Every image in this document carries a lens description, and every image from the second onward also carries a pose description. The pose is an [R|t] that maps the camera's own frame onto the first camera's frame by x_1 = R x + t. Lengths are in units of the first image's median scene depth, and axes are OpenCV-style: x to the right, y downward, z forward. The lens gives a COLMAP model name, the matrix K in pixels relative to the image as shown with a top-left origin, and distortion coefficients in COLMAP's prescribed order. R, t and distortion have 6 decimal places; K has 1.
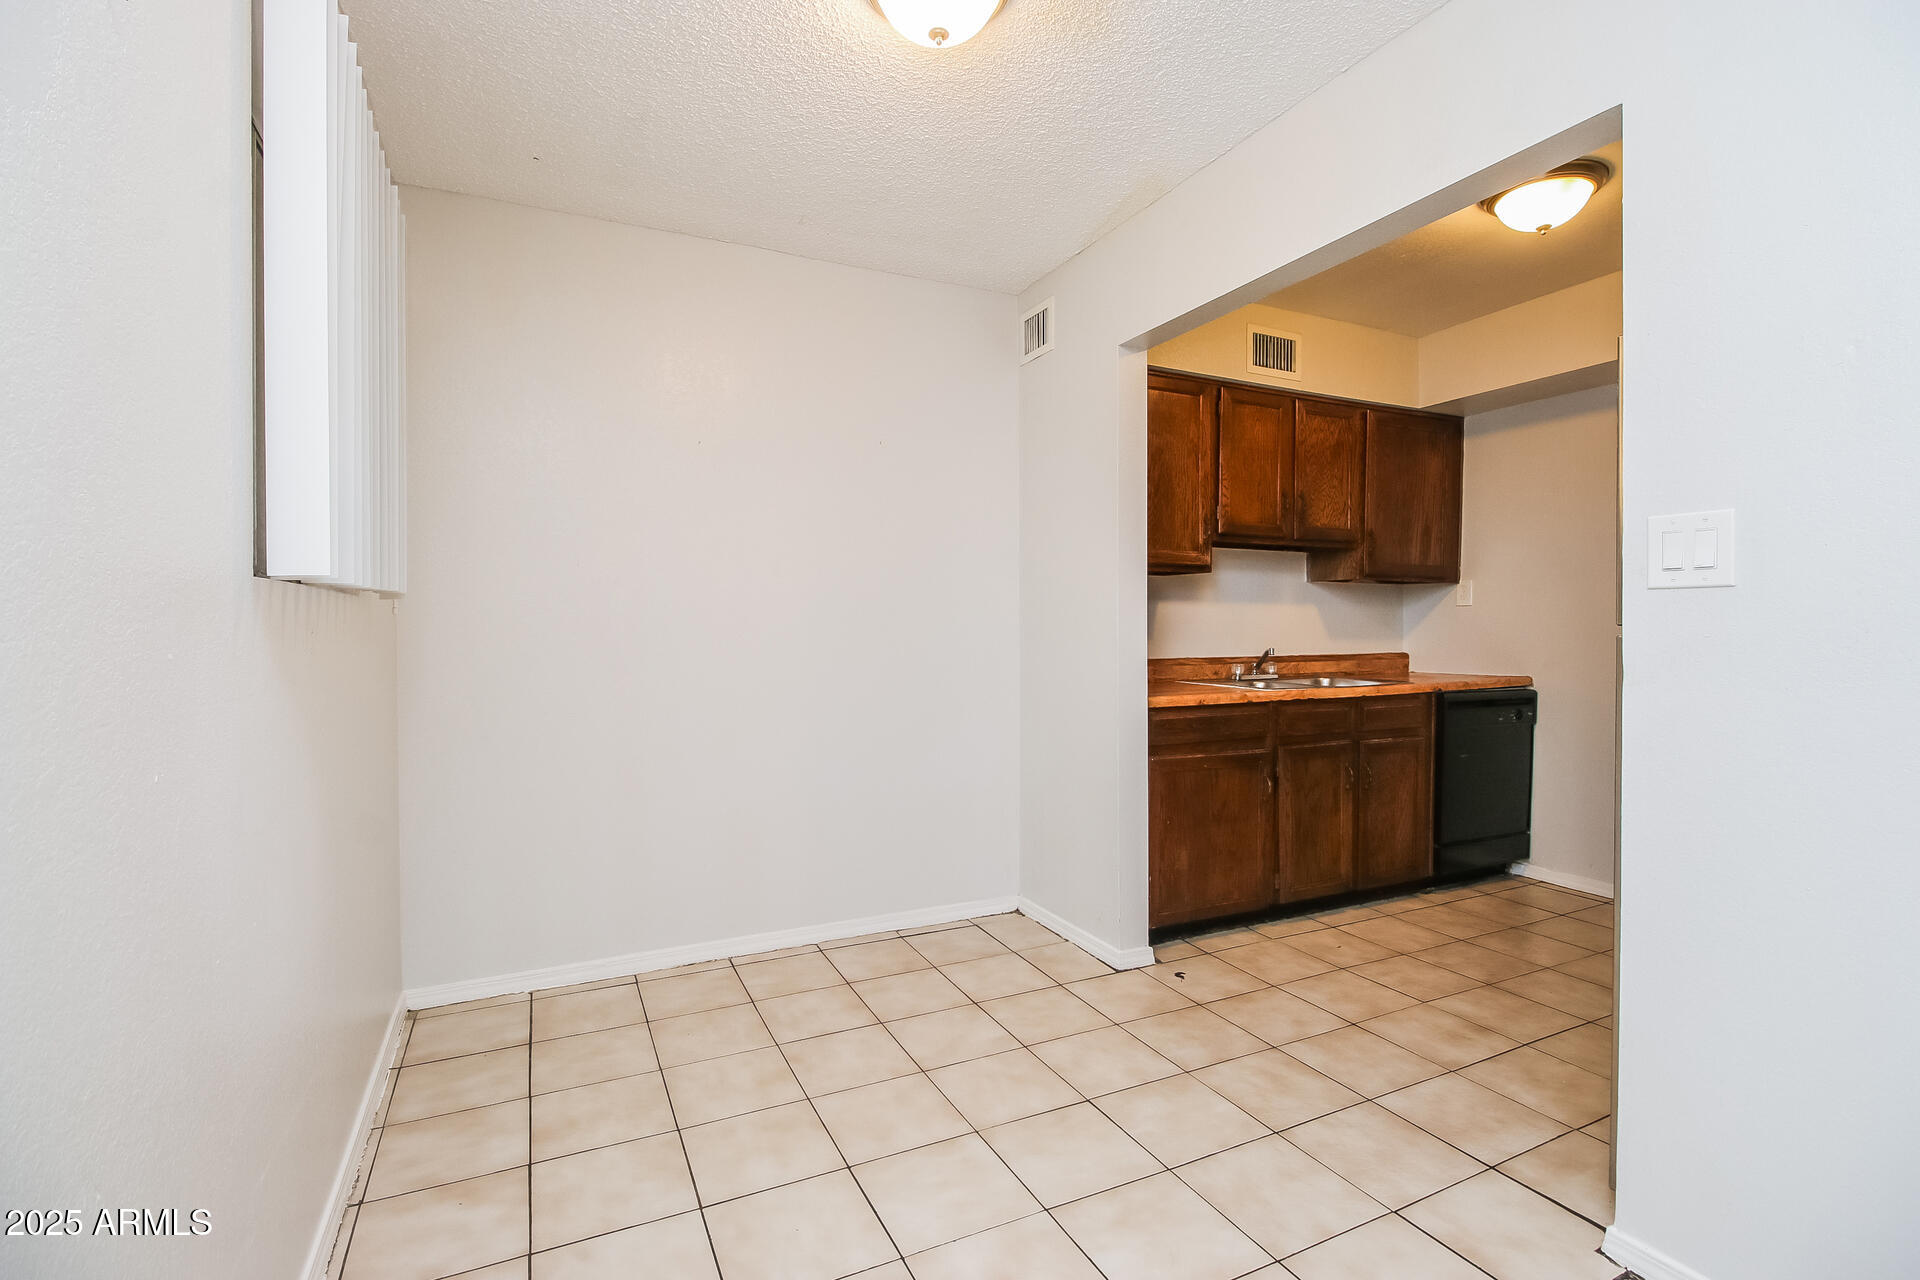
lens RADIAL K [[885.4, 0, 958.1], [0, 885.4, 632.1], [0, 0, 1]] dist [-0.000098, -0.001587]
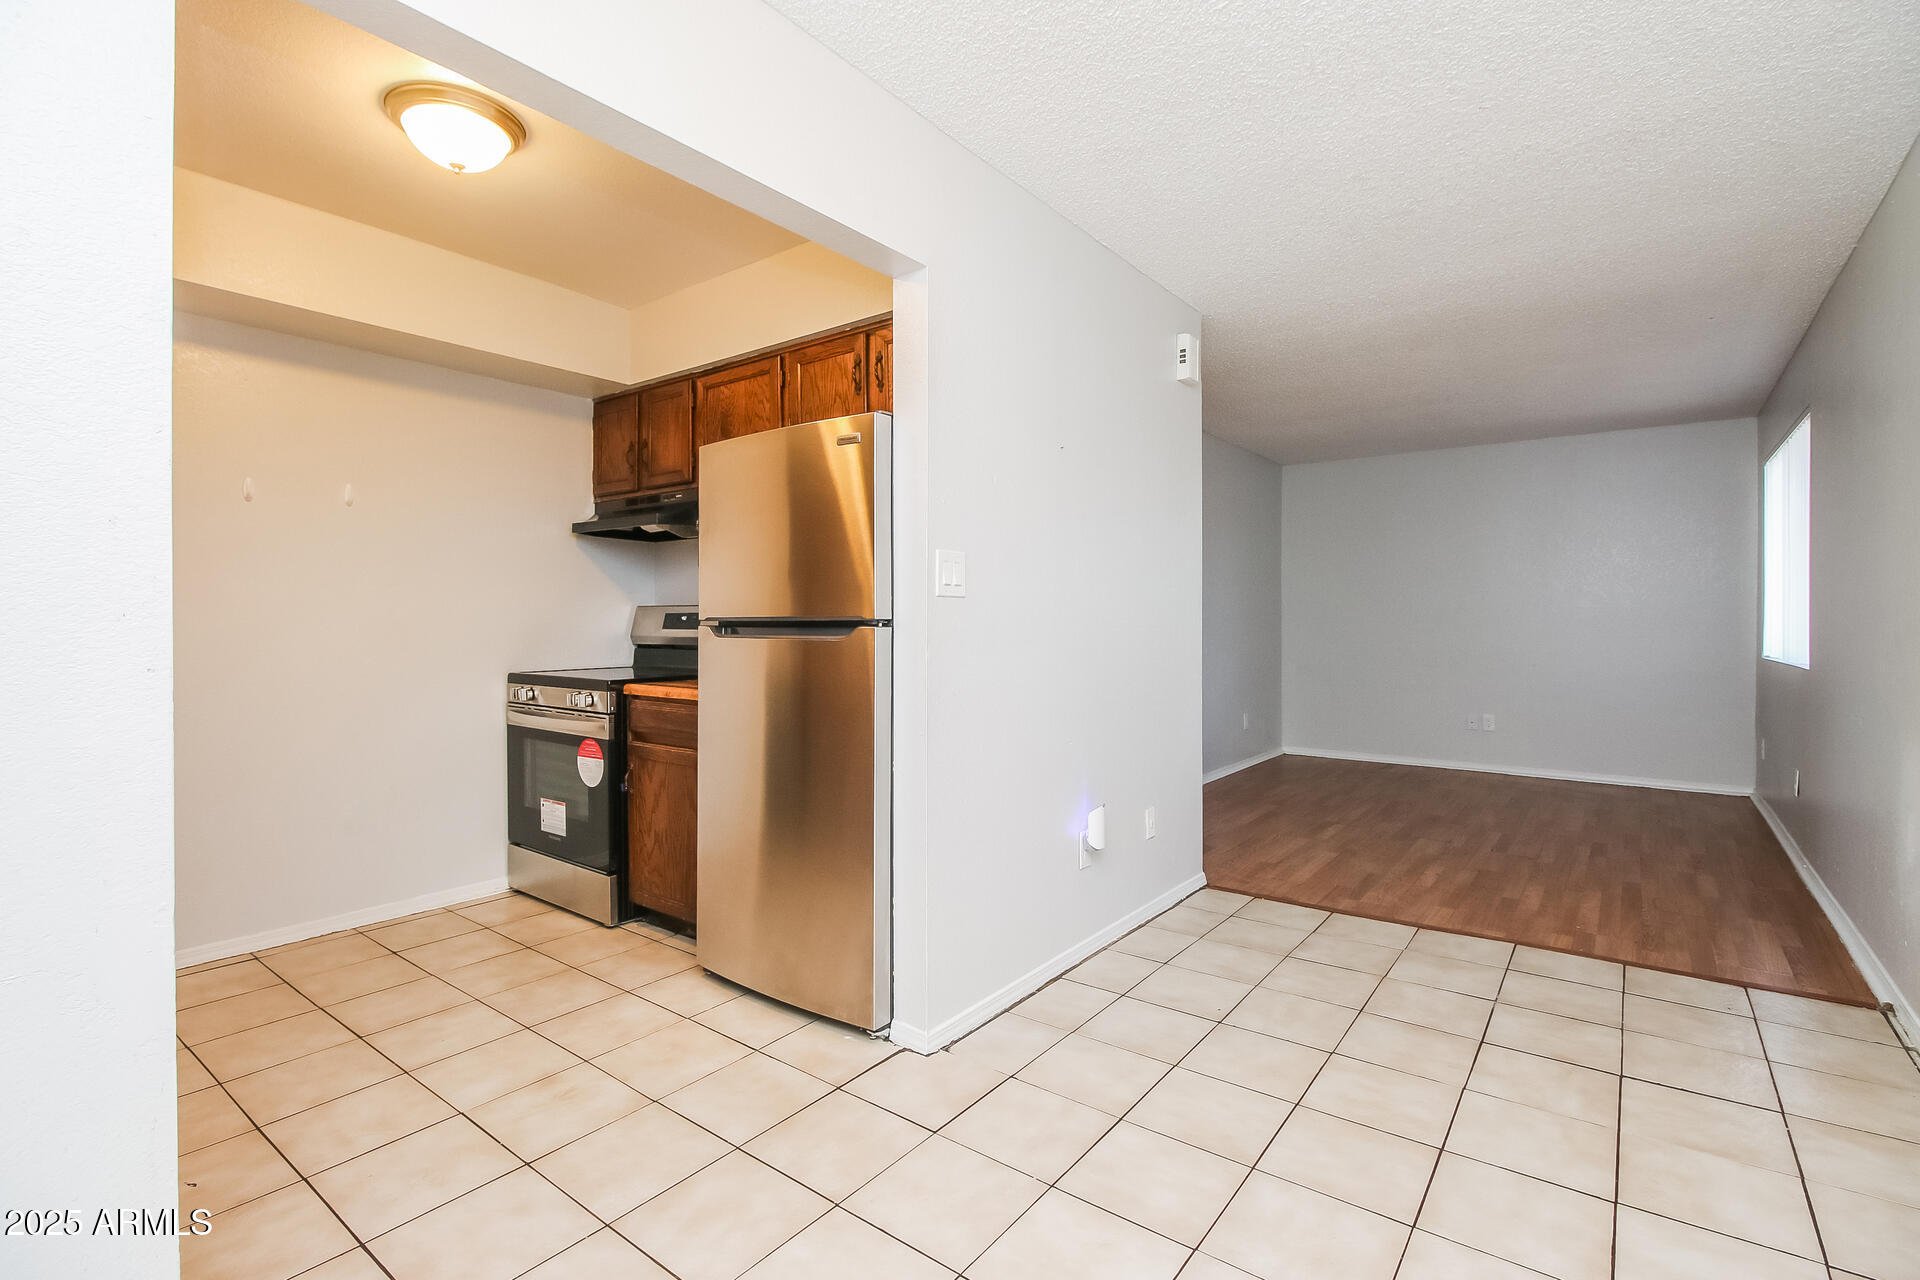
lens RADIAL K [[885.4, 0, 953.2], [0, 885.4, 635.5], [0, 0, 1]] dist [-0.000098, -0.001587]
pose [[-0.444935, -0.015891, 0.895422, -0.364687], [0.008250, 0.999727, 0.021842, -0.009215], [-0.895525, 0.017106, -0.444683, 1.008192]]
